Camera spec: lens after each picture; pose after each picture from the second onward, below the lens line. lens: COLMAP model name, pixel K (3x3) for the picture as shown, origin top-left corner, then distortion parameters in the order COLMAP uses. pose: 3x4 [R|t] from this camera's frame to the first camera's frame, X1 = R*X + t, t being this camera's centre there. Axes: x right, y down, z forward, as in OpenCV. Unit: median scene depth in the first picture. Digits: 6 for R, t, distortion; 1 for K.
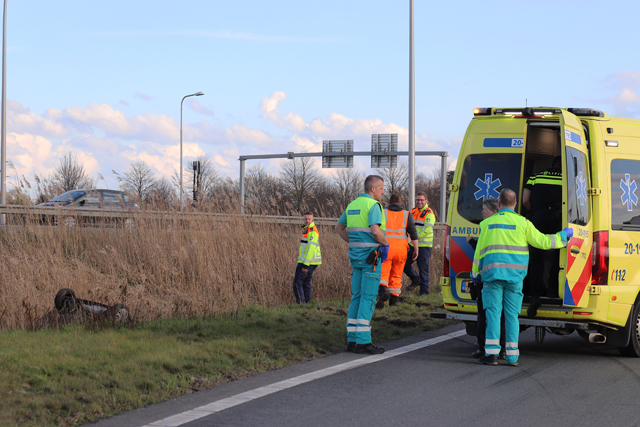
lens RADIAL K [[2149.8, 0, 320.3], [0, 2149.8, 213.6], [0, 0, 1]] dist [0.256790, 0.000000]
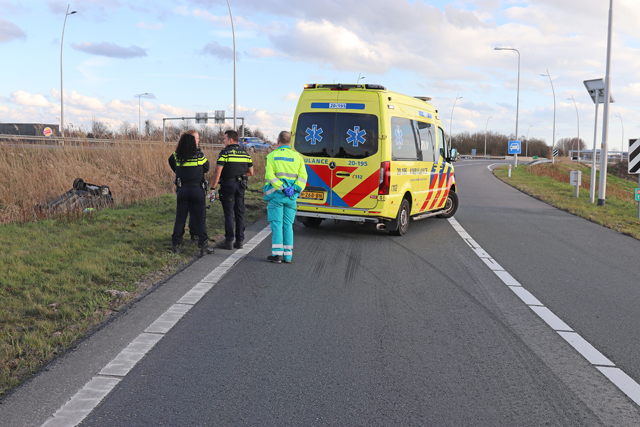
lens RADIAL K [[751.1, 0, 318.7], [0, 751.1, 211.2], [0, 0, 1]] dist [0.007468, 0.000000]
pose [[0.986429, -0.008533, 0.163969, -0.006102], [-0.006821, 0.995657, 0.092846, -0.003338], [-0.164049, -0.092704, 0.982087, 0.230085]]
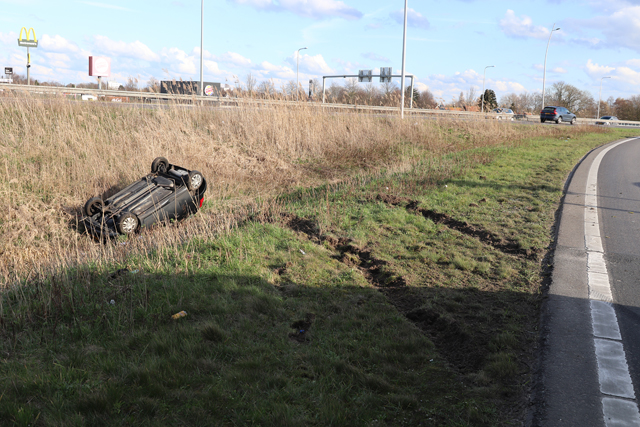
lens RADIAL K [[751.1, 0, 320.4], [0, 751.1, 214.0], [0, 0, 1]] dist [0.007468, 0.000000]
pose [[0.998387, 0.029044, -0.048778, 0.010156], [-0.021416, 0.988425, 0.150188, -0.004246], [0.052576, -0.148901, 0.987453, 0.526175]]
